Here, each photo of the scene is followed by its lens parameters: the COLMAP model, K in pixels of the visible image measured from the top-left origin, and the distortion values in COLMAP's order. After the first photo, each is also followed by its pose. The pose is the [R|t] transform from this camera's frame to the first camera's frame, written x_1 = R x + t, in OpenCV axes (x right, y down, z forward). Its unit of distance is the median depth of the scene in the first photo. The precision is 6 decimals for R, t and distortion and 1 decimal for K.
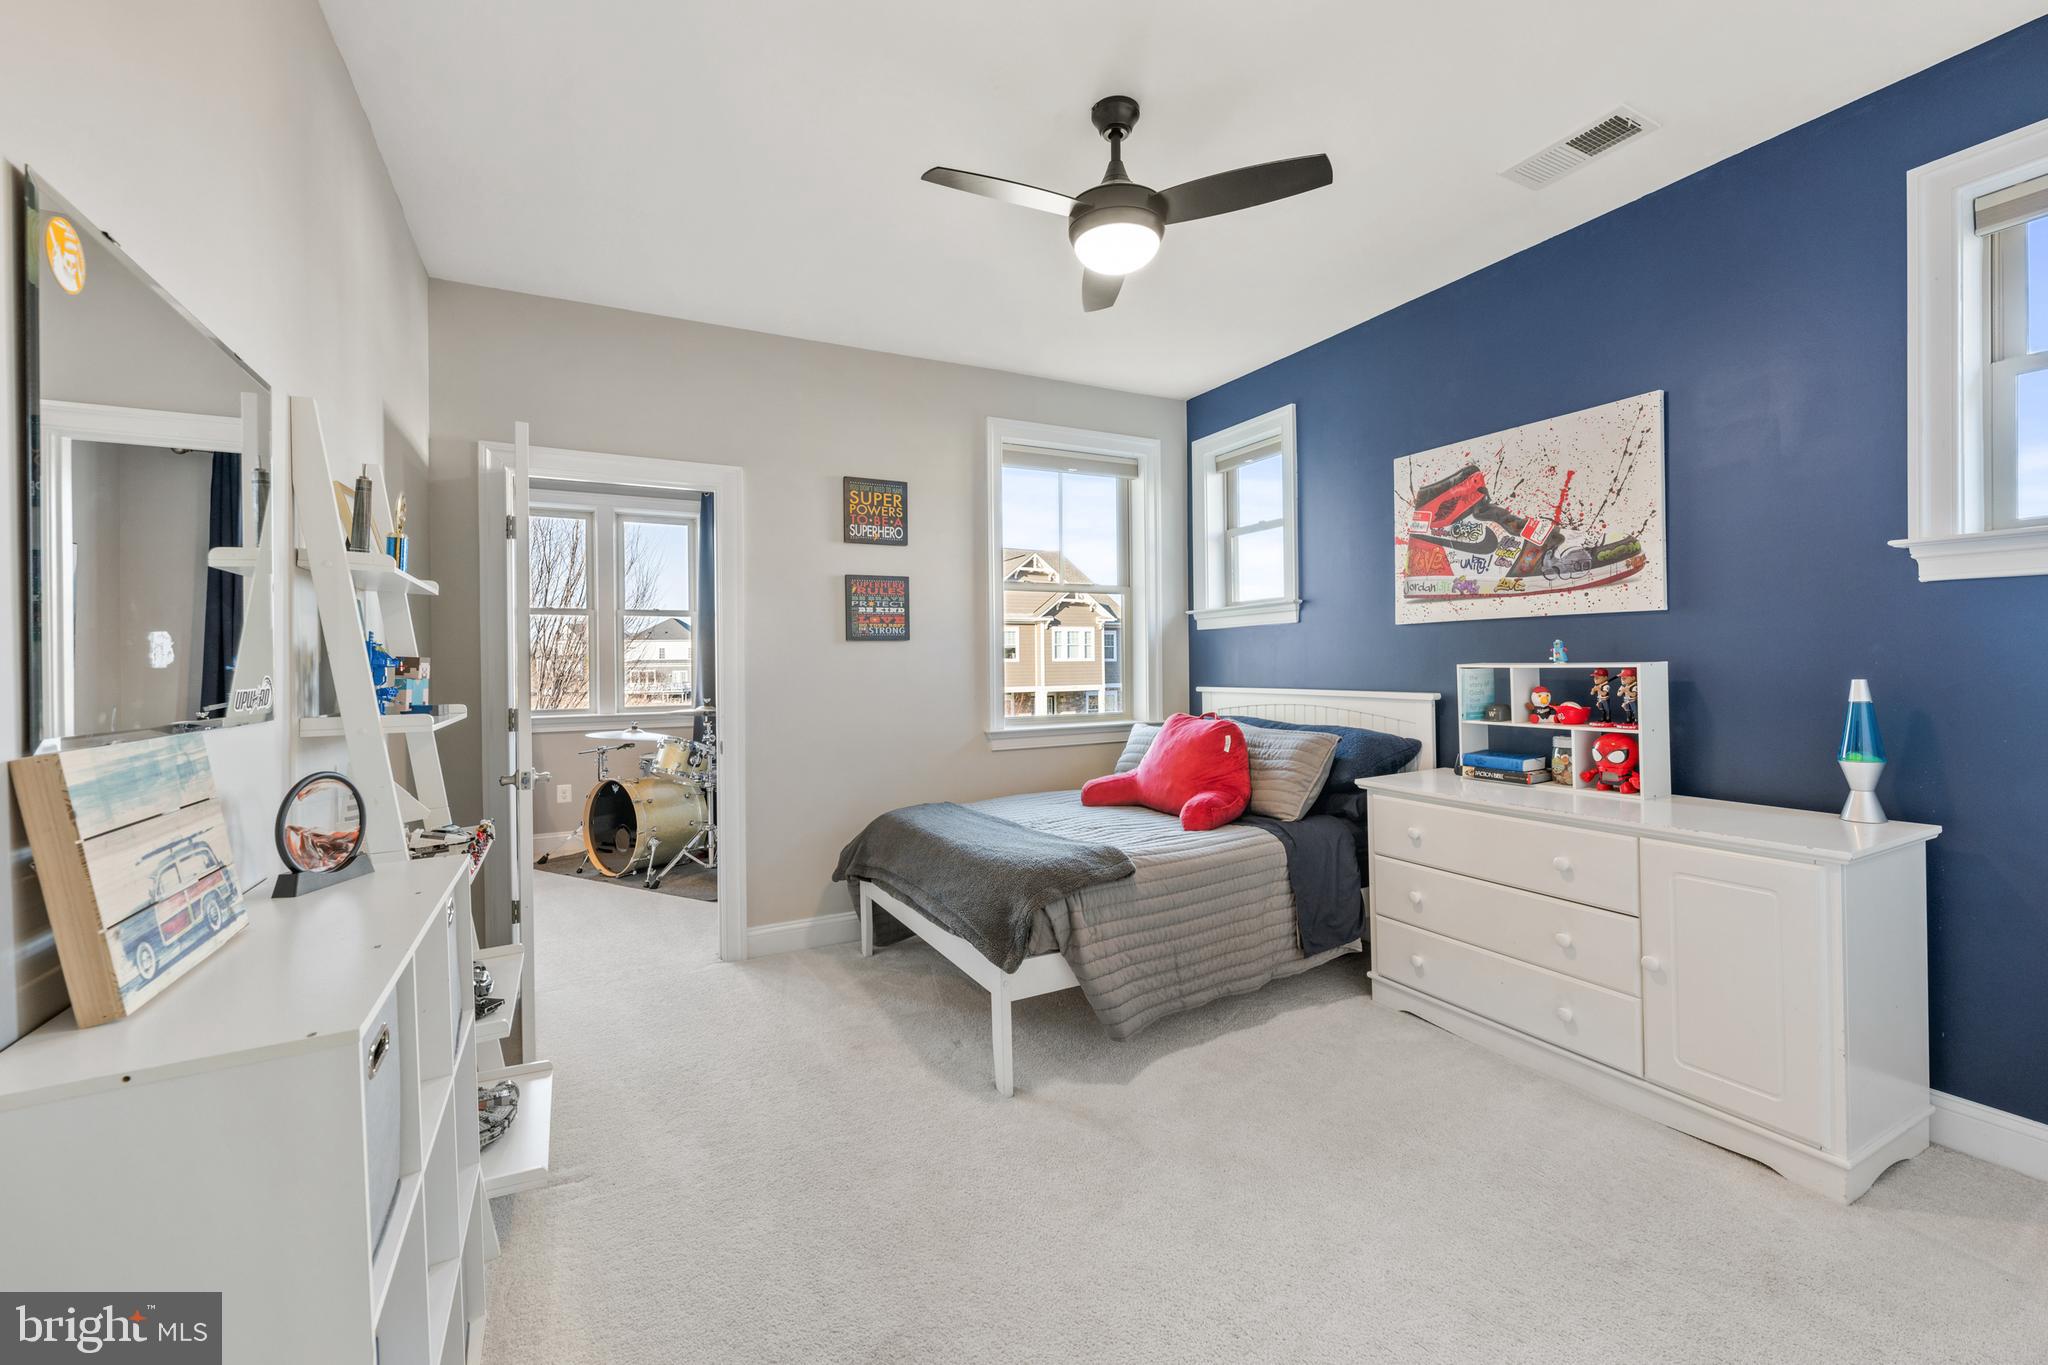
lens RADIAL K [[830.7, 0, 1022.4], [0, 830.7, 676.9], [0, 0, 1]] dist [0.002508, -0.001242]
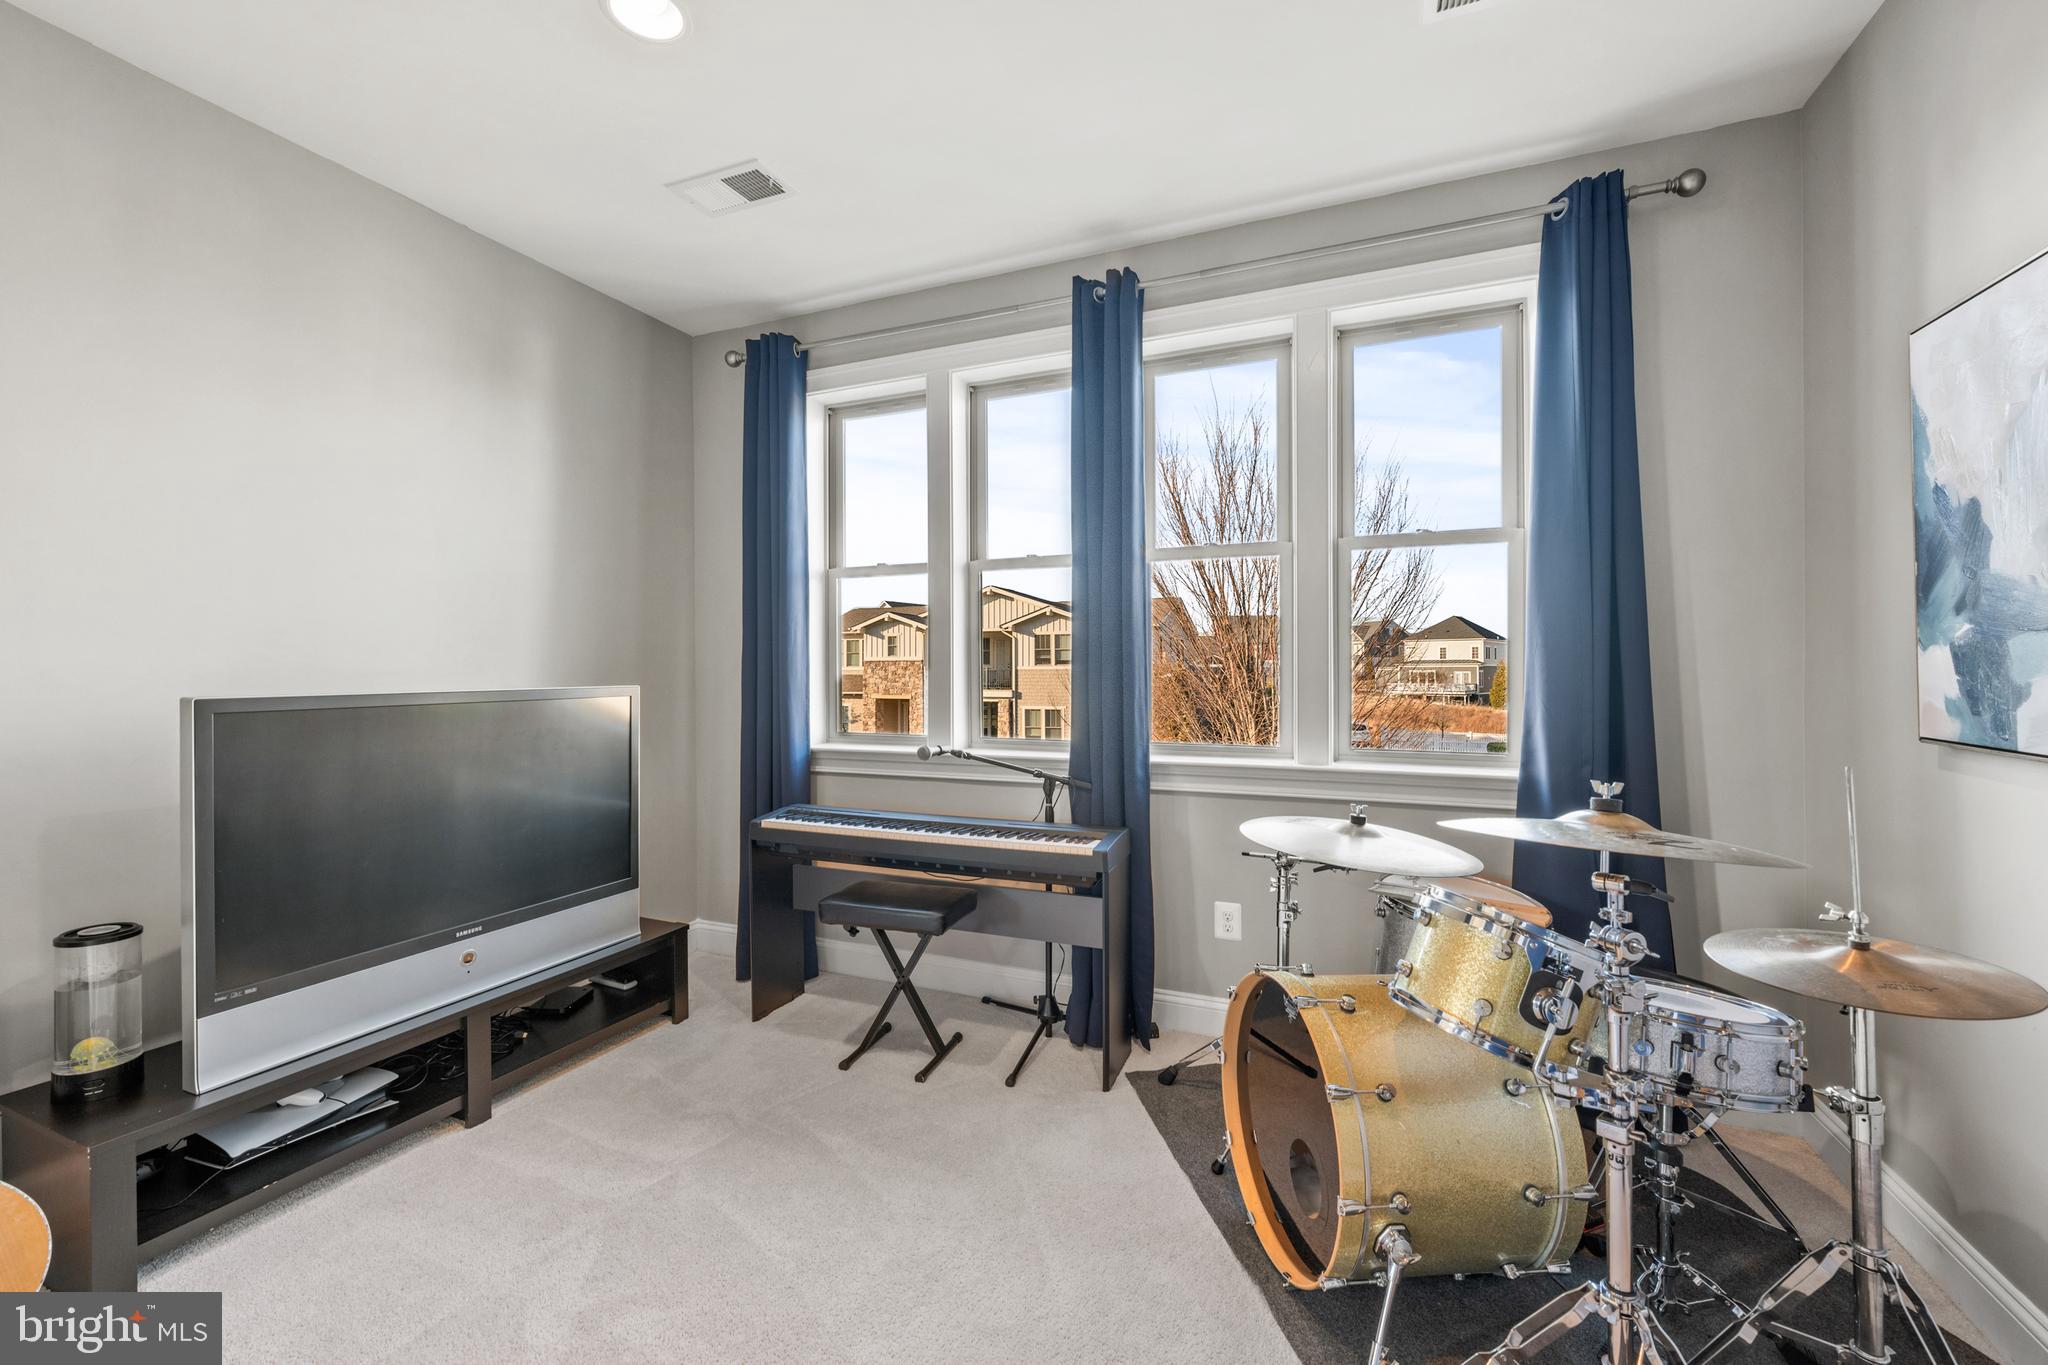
lens RADIAL K [[830.7, 0, 1017.6], [0, 830.7, 676.2], [0, 0, 1]] dist [0.002508, -0.001242]
pose [[0.635450, 0.007613, -0.772105, -0.249387], [-0.008783, 0.999958, 0.002631, -0.003740], [0.772092, 0.005110, 0.635490, 0.584115]]
